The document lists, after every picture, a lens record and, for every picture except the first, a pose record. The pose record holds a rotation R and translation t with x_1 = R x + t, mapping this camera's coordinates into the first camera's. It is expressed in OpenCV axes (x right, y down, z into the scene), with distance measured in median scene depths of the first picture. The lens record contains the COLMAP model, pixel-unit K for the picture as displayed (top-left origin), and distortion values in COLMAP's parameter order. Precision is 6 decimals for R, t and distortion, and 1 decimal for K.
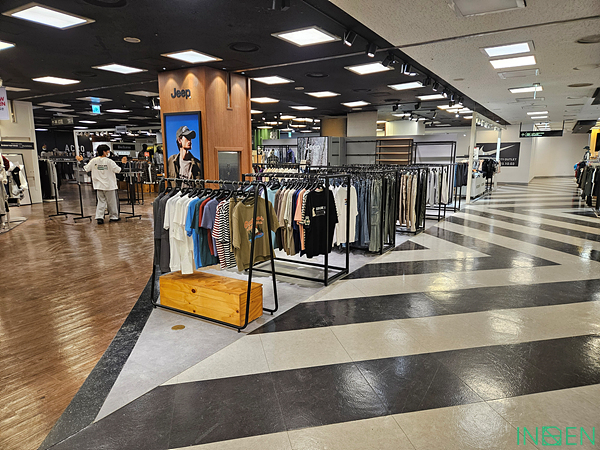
lens RADIAL K [[405.2, 0, 301.6], [0, 405.2, 226.3], [0, 0, 1]] dist [0.081068, -0.070263]
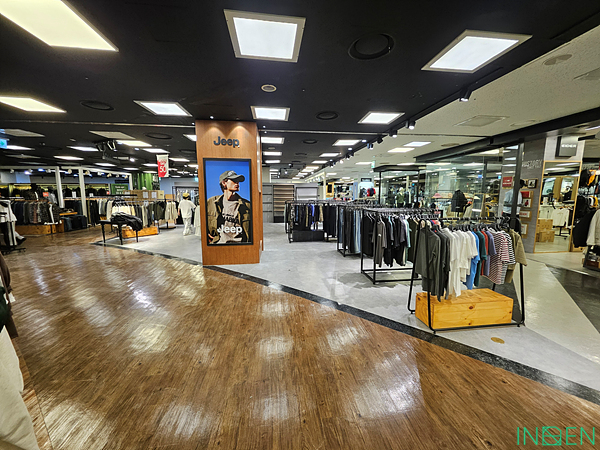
lens RADIAL K [[241.4, 0, 303.1], [0, 241.4, 222.6], [0, 0, 1]] dist [0.000983, 0.001608]
pose [[0.771734, -0.074954, 0.631513, -0.558142], [0.108428, 0.993998, -0.014525, -0.072019], [-0.626634, 0.079683, 0.775229, 0.371562]]
